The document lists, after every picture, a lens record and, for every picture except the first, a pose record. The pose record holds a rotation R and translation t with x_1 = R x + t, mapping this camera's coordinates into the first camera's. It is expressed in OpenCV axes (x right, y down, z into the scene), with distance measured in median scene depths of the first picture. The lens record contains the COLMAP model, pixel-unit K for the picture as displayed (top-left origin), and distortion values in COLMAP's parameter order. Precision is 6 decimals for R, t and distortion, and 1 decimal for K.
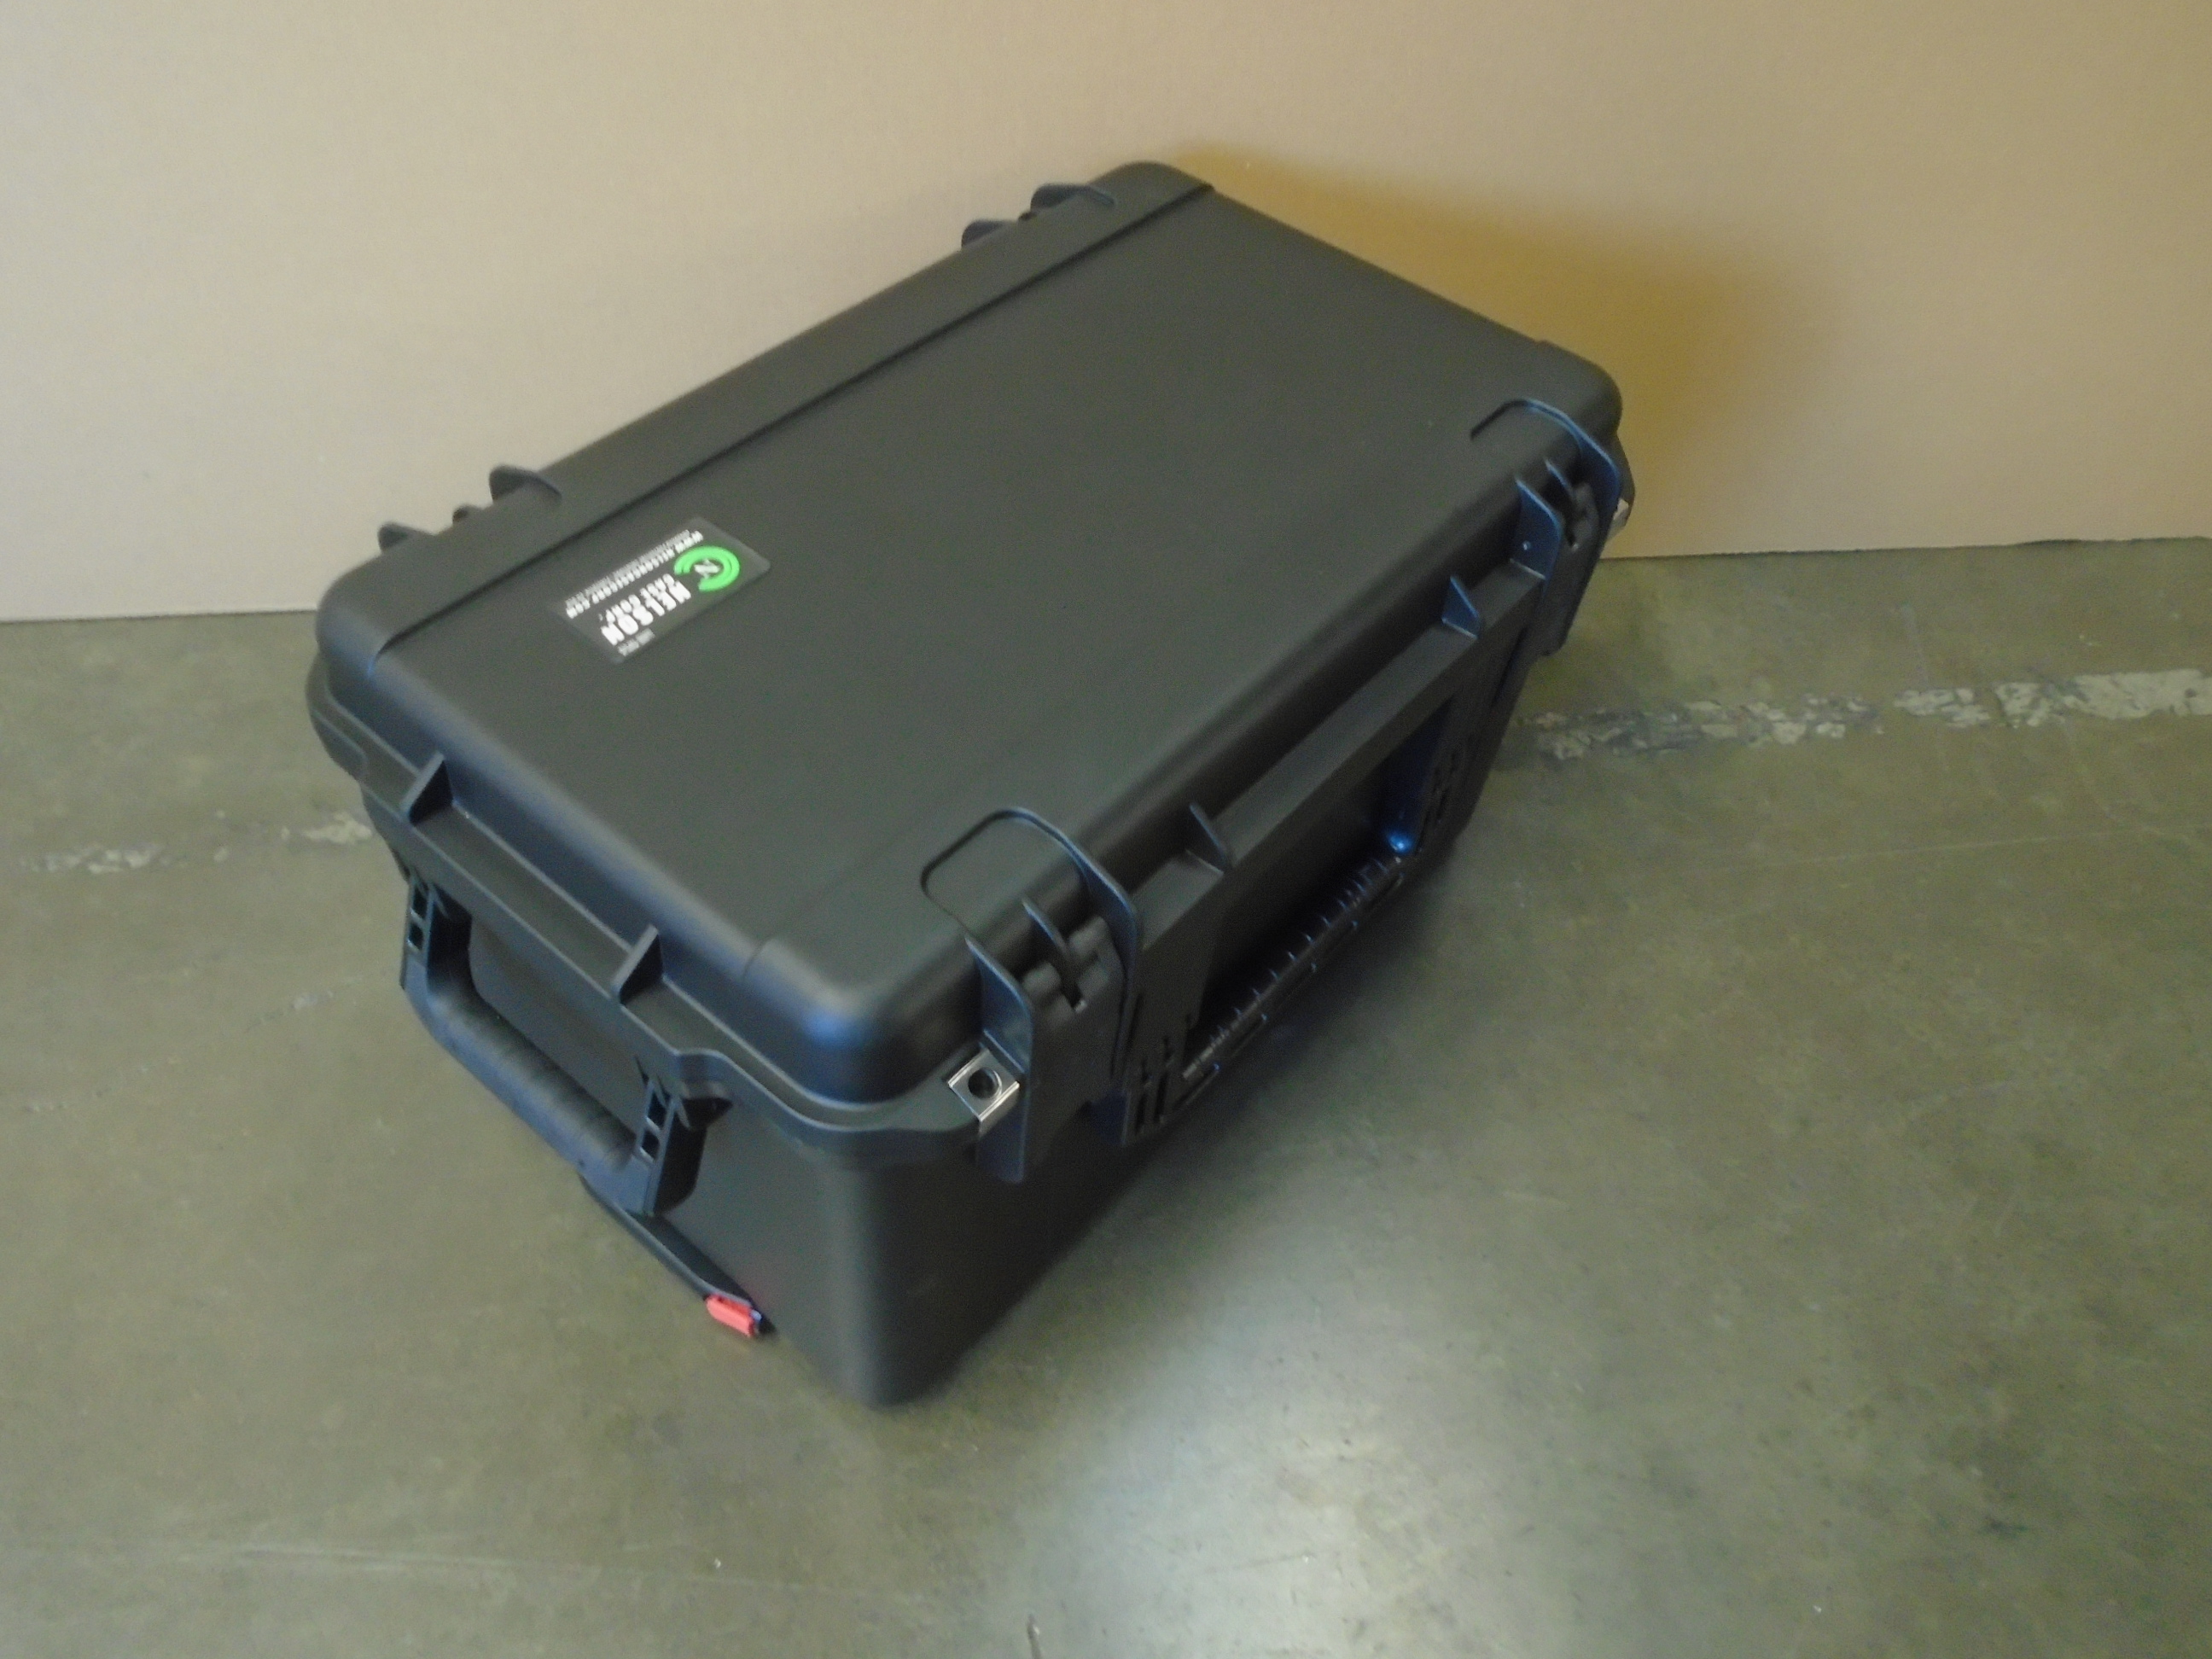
lens RADIAL K [[1667.4, 0, 1102.5], [0, 1667.4, 831.2], [0, 0, 1]] dist [-0.012259, 0.006106]
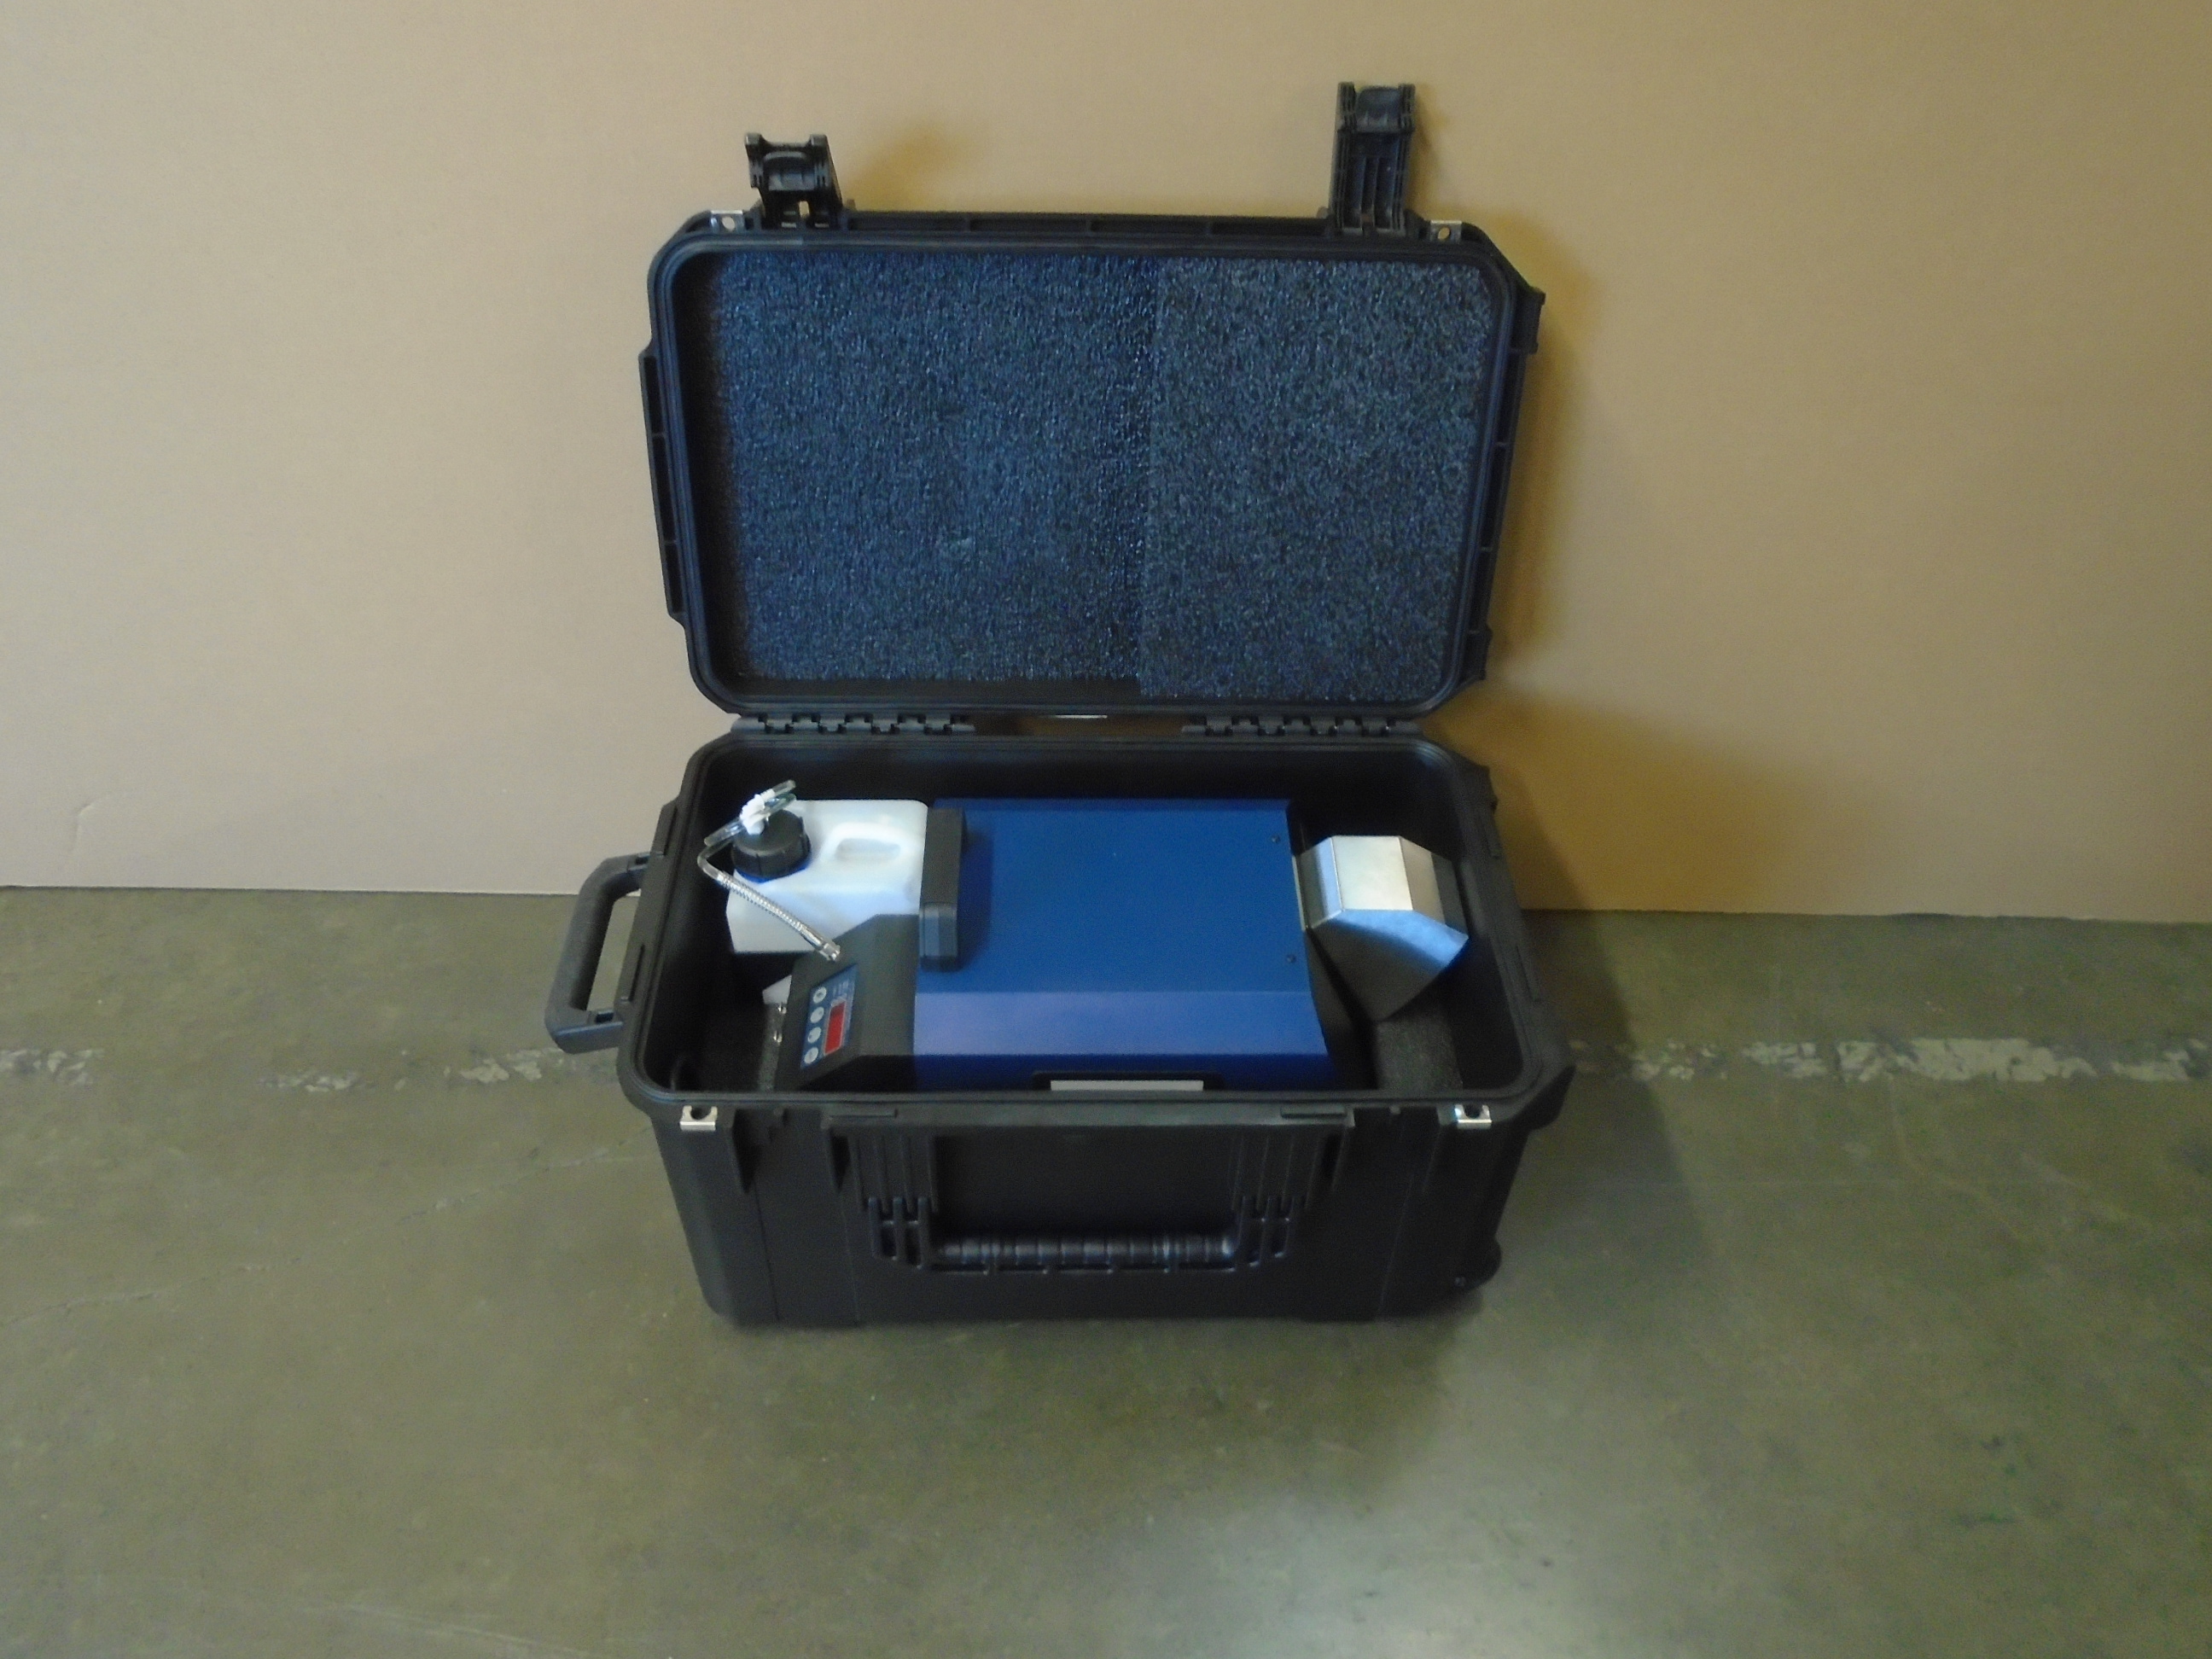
lens RADIAL K [[1667.4, 0, 1104.9], [0, 1667.4, 840.9], [0, 0, 1]] dist [-0.012259, 0.006106]
pose [[0.991138, 0.060998, -0.118002, 0.185857], [-0.072863, 0.992417, -0.098997, -0.091604], [0.111069, 0.106718, 0.988066, -0.293997]]
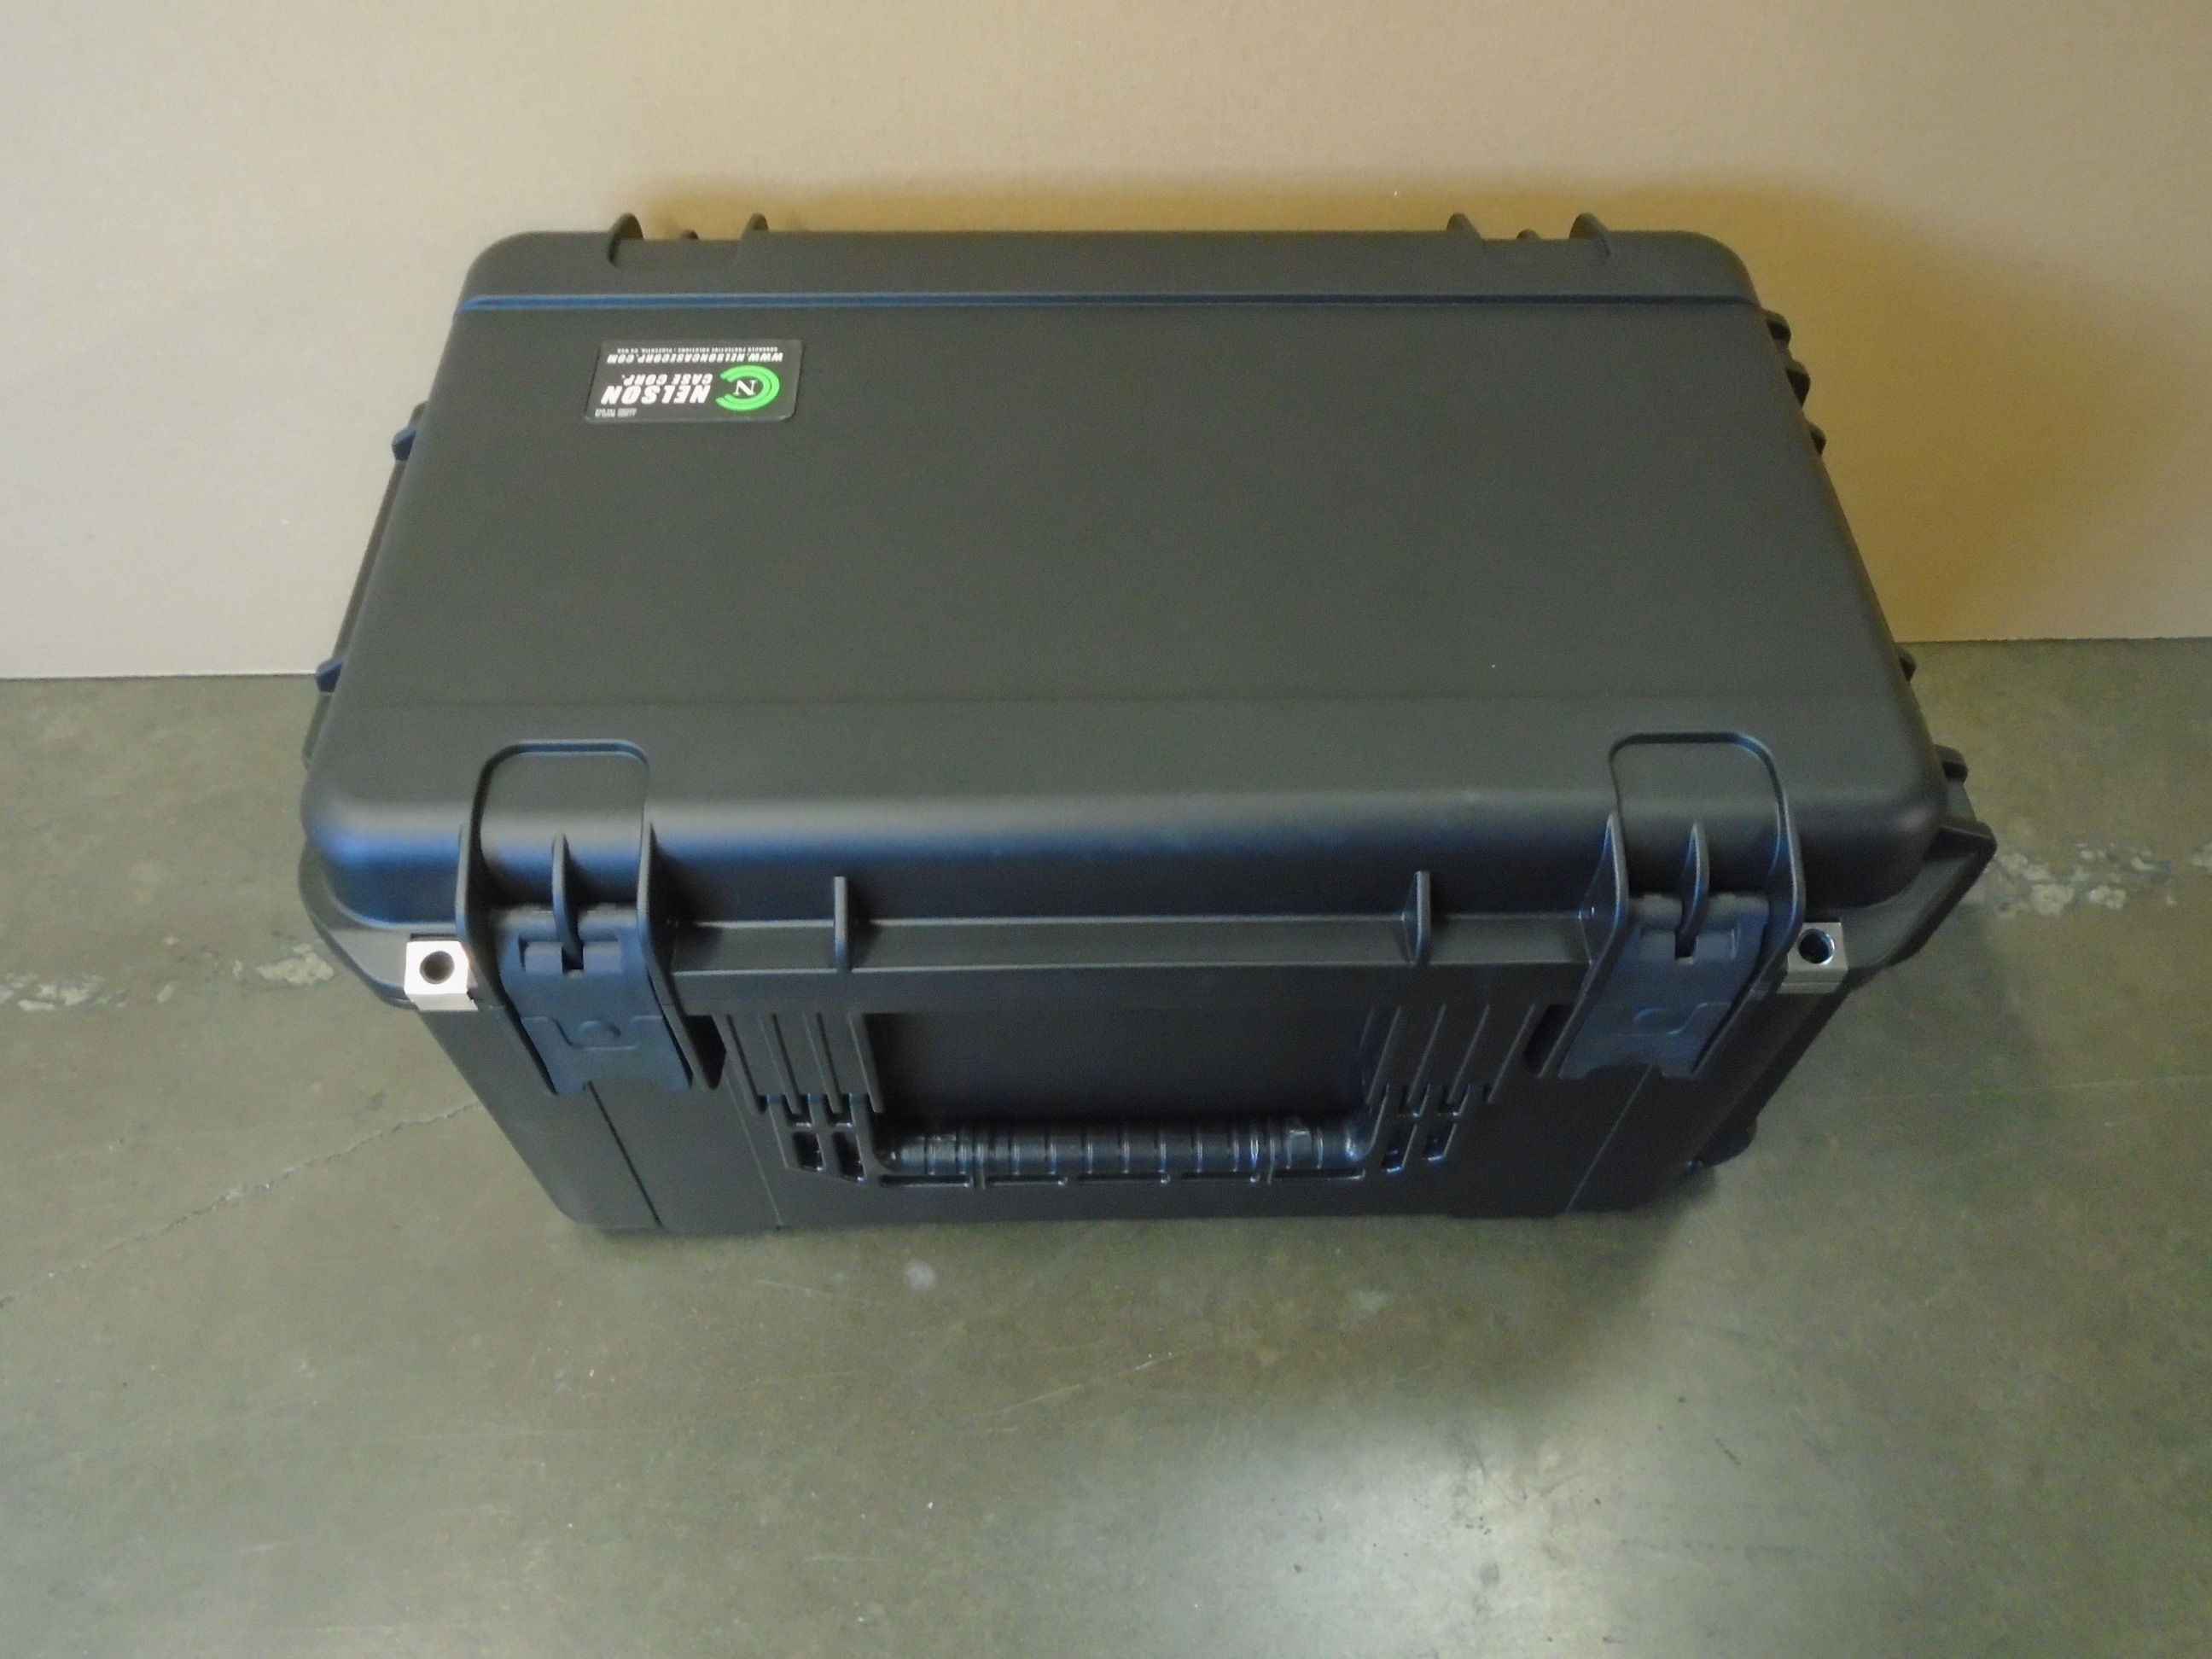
lens RADIAL K [[1667.4, 0, 1103.6], [0, 1667.4, 822.3], [0, 0, 1]] dist [-0.012259, 0.006106]
pose [[0.993986, 0.049720, -0.097567, 0.042028], [-0.040000, 0.994267, 0.099167, -0.184307], [0.101938, -0.094668, 0.990276, 0.195545]]
